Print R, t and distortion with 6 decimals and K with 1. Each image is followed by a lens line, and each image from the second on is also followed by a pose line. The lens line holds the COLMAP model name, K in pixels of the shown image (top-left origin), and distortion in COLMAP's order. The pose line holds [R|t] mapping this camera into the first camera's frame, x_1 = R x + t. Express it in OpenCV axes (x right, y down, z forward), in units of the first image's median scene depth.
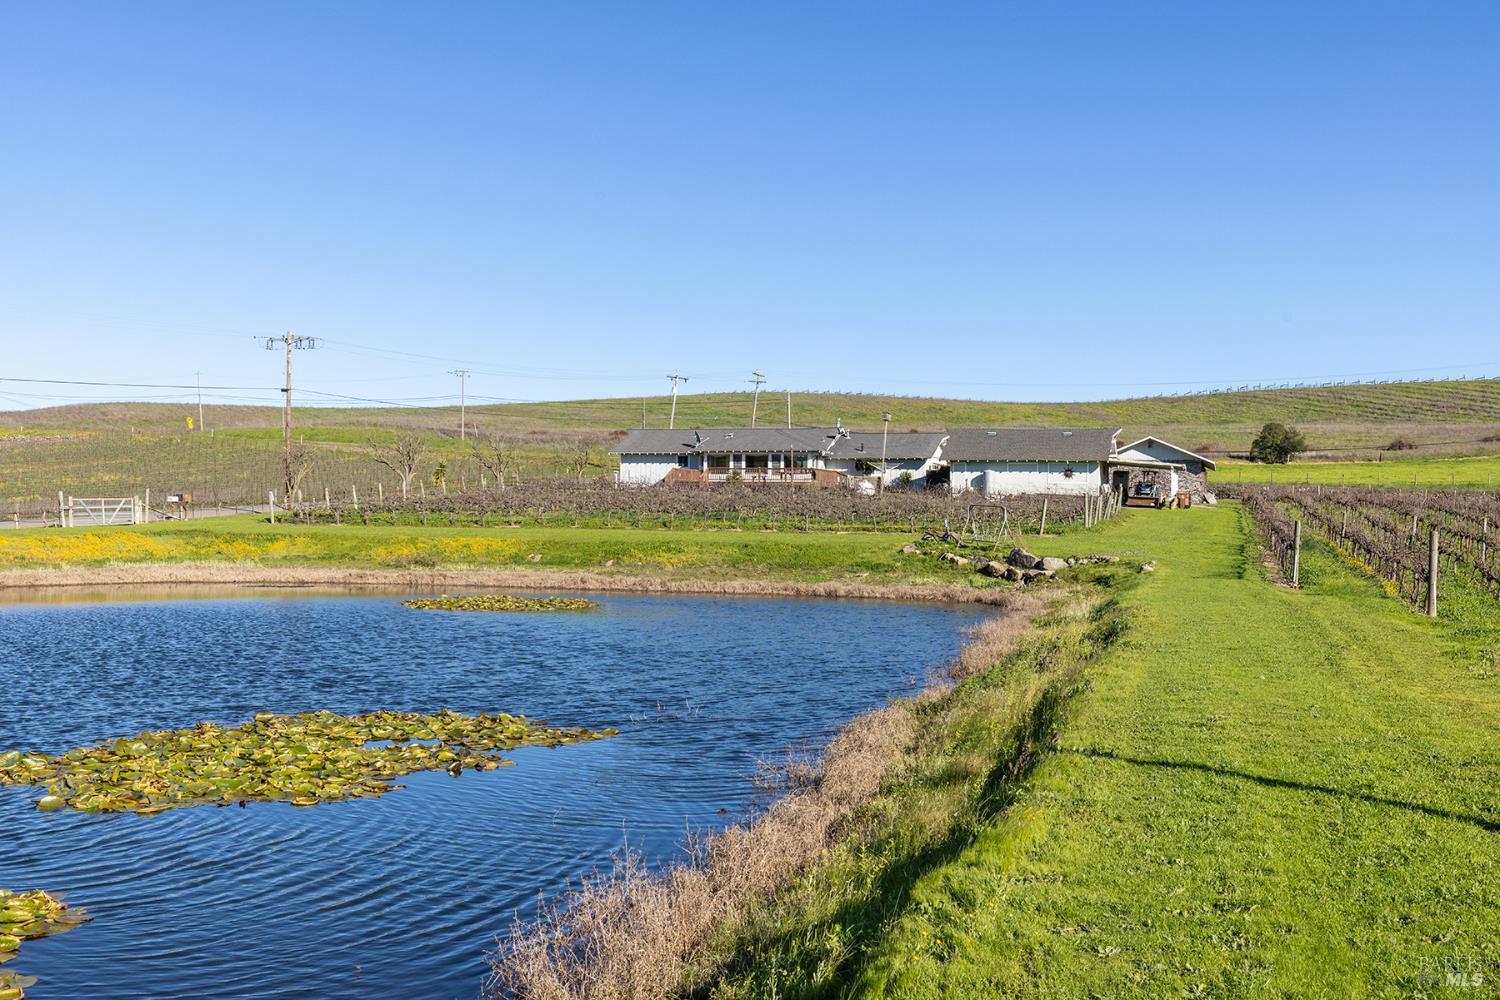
lens RADIAL K [[1434.4, 0, 747.8], [0, 1434.4, 500.5], [0, 0, 1]] dist [-0.007002, 0.000000]
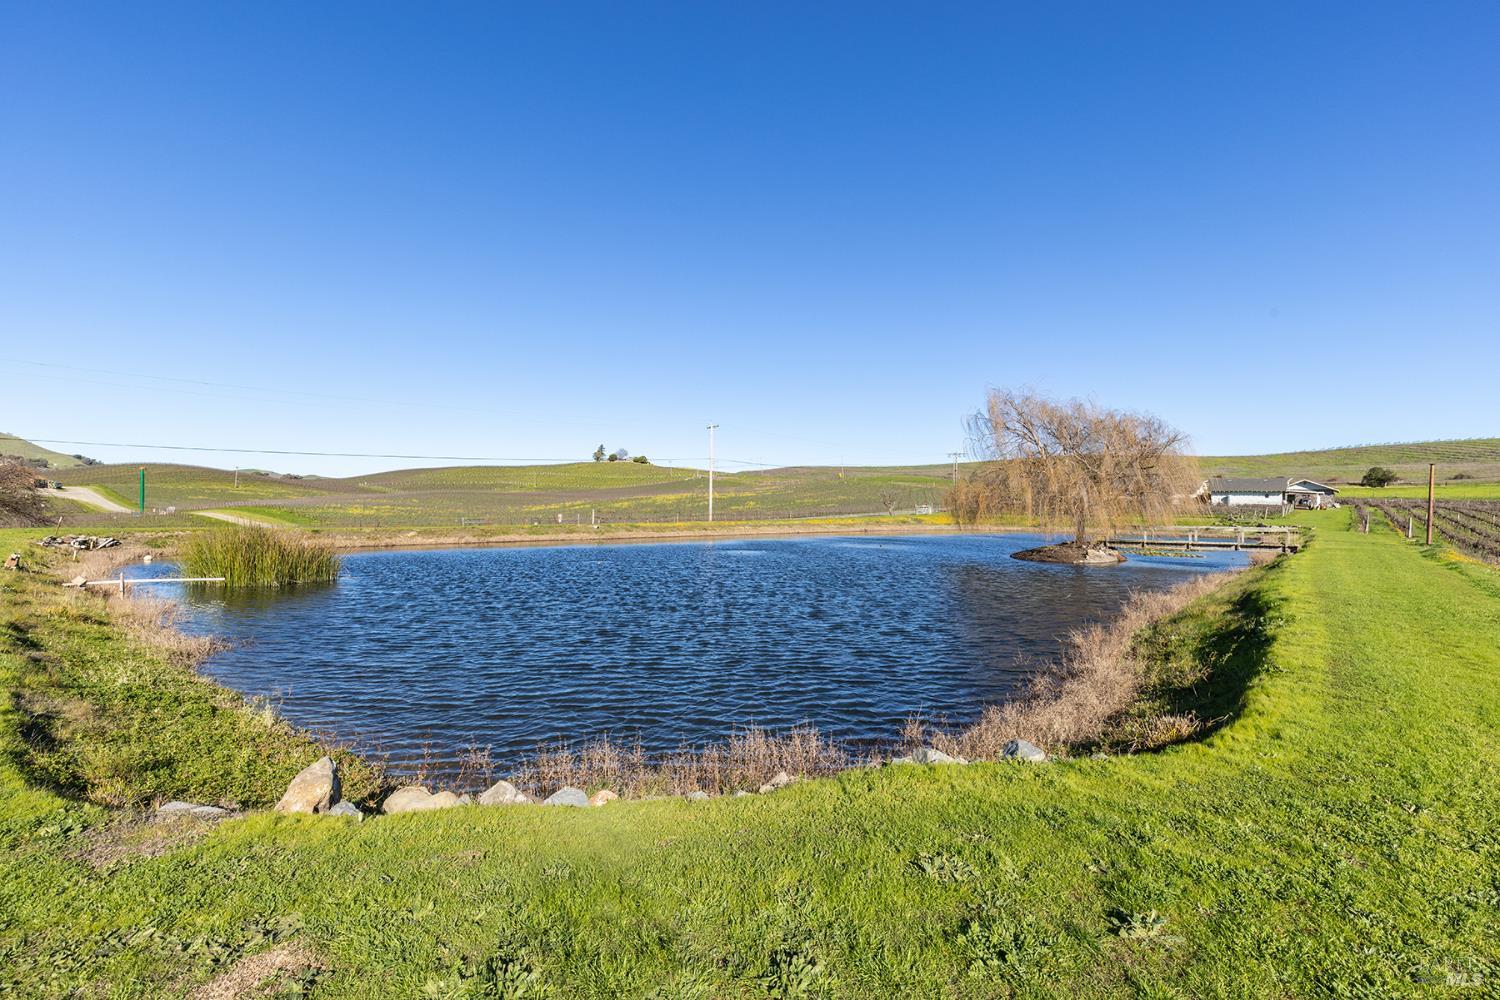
lens RADIAL K [[674.3, 0, 755.2], [0, 674.3, 503.0], [0, 0, 1]] dist [0.008699, 0.000057]
pose [[0.922375, -0.001099, -0.386294, -0.143922], [0.000795, 0.999999, -0.000946, -0.005611], [0.386295, 0.000565, 0.922375, -0.447935]]
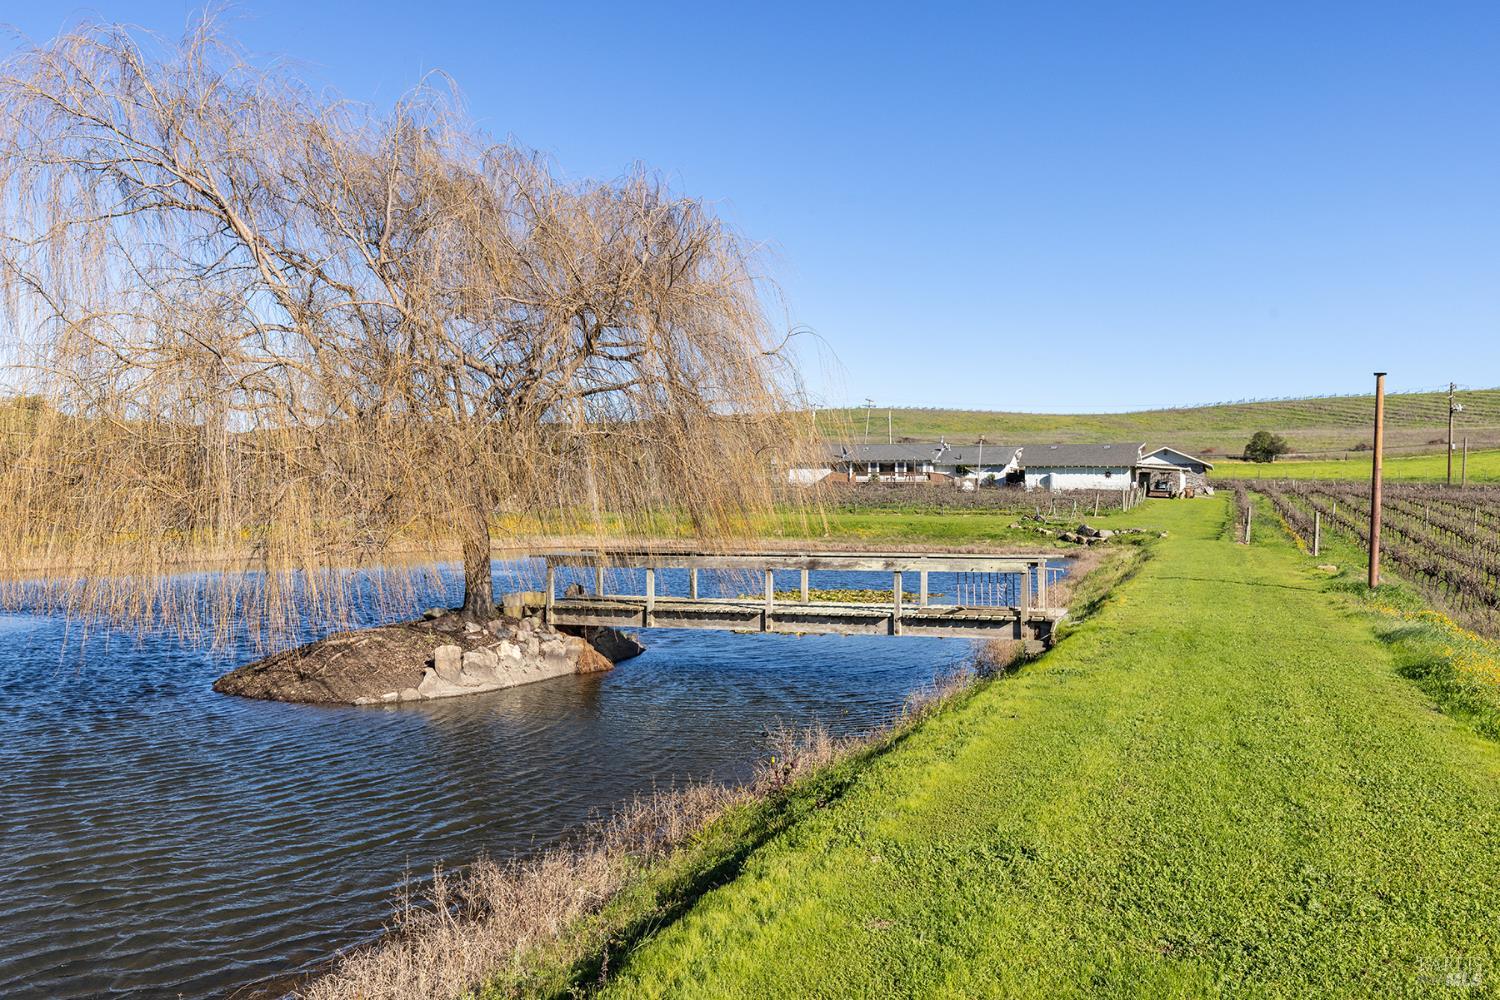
lens RADIAL K [[1184.4, 0, 751.7], [0, 1184.4, 499.4], [0, 0, 1]] dist [-0.002331, -0.001005]
pose [[0.997987, -0.006087, -0.063118, -0.056832], [0.006483, 0.999961, 0.006072, -0.003313], [0.063079, -0.006469, 0.997988, -0.204824]]
